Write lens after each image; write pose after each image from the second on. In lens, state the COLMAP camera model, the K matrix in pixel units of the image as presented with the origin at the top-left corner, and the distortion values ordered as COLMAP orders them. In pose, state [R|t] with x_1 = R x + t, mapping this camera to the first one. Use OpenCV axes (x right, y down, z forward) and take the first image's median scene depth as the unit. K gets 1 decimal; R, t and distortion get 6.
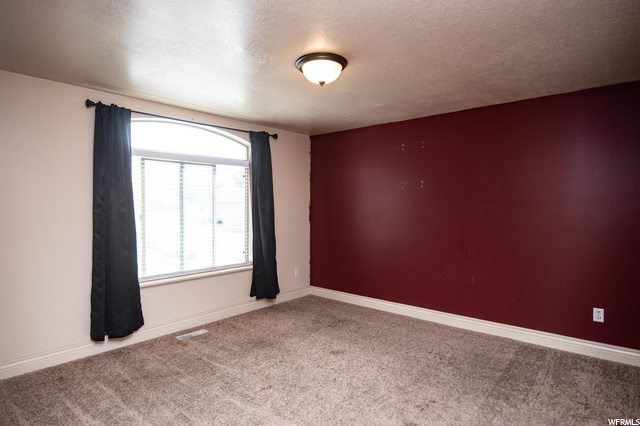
lens RADIAL K [[361.6, 0, 320.0], [0, 361.6, 213.0], [0, 0, 1]] dist [-0.002508, -0.000328]
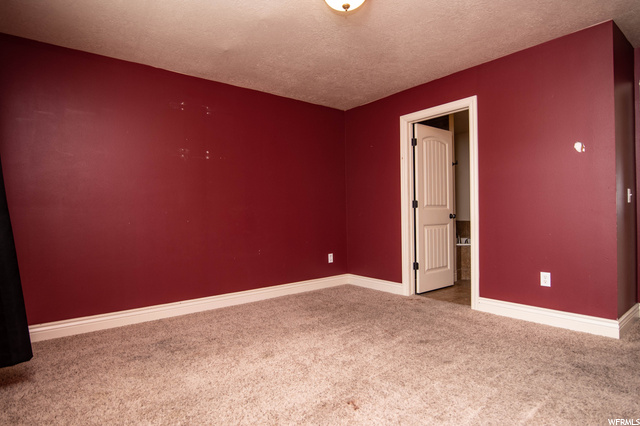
lens RADIAL K [[352.8, 0, 325.6], [0, 352.8, 214.7], [0, 0, 1]] dist [-0.015225, -0.001182]
pose [[0.165722, -0.004322, 0.986163, -0.544222], [0.047732, 0.998854, -0.003644, 0.086609], [-0.985017, 0.047676, 0.165739, 0.622371]]
